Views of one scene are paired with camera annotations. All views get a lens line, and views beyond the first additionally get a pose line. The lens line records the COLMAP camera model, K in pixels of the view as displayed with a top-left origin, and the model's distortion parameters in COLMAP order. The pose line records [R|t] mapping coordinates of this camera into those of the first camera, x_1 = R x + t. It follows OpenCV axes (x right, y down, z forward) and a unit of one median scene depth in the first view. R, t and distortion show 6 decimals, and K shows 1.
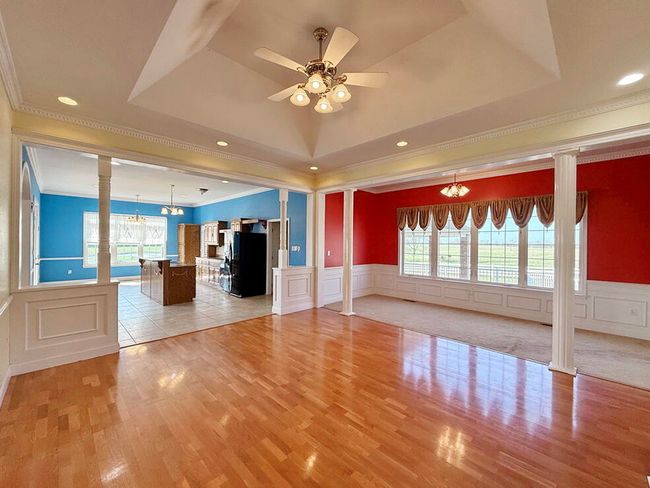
lens RADIAL K [[265.1, 0, 325.5], [0, 265.1, 245.1], [0, 0, 1]] dist [-0.002886, -0.000408]
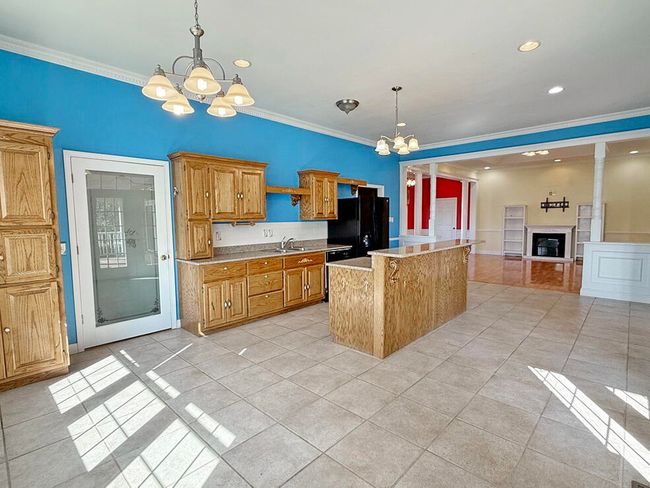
lens RADIAL K [[326.7, 0, 325.1], [0, 326.7, 243.0], [0, 0, 1]] dist [0.001752, -0.000694]
pose [[-0.013858, -0.086600, 0.996147, -1.395030], [0.020757, 0.996003, 0.086876, -0.013826], [-0.999688, 0.021881, -0.012005, 1.363192]]
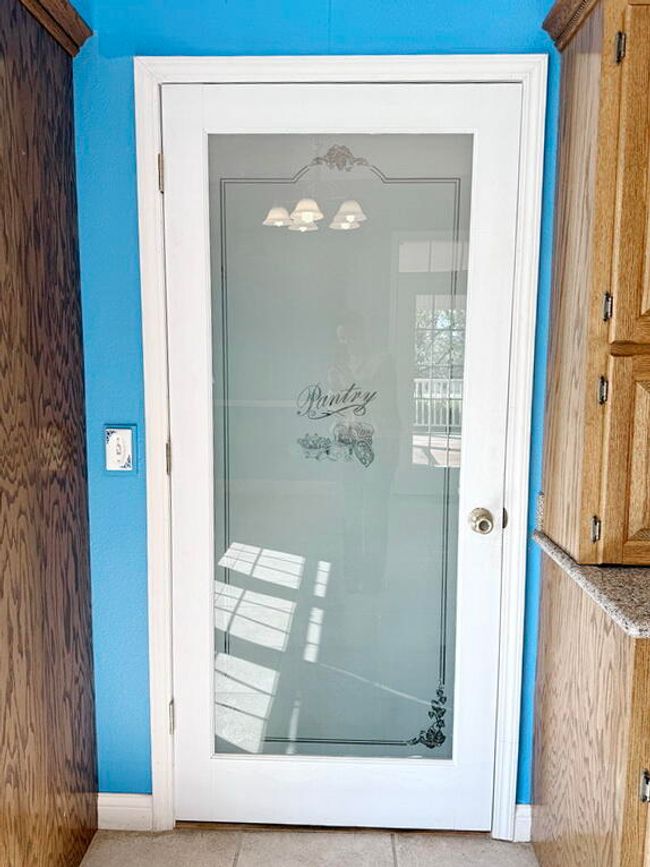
lens RADIAL K [[680.0, 0, 319.6], [0, 680.0, 434.7], [0, 0, 1]] dist [0.013395, -0.024863]
pose [[0.734853, -0.087977, 0.672496, -0.987159], [0.007269, 0.992516, 0.121899, -0.008176], [-0.678187, -0.084690, 0.729993, 1.515058]]
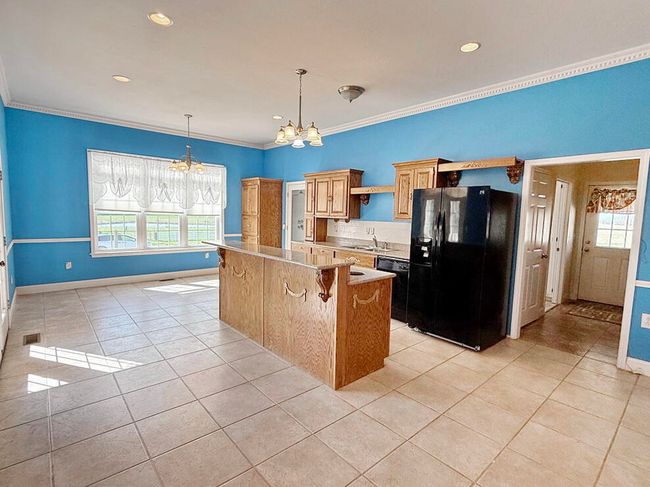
lens RADIAL K [[326.7, 0, 326.7], [0, 326.7, 242.7], [0, 0, 1]] dist [0.001752, -0.000694]
pose [[0.996673, 0.023559, -0.078031, -0.590880], [-0.017281, 0.996631, 0.080173, -0.006233], [0.079657, -0.078558, 0.993722, 0.579659]]
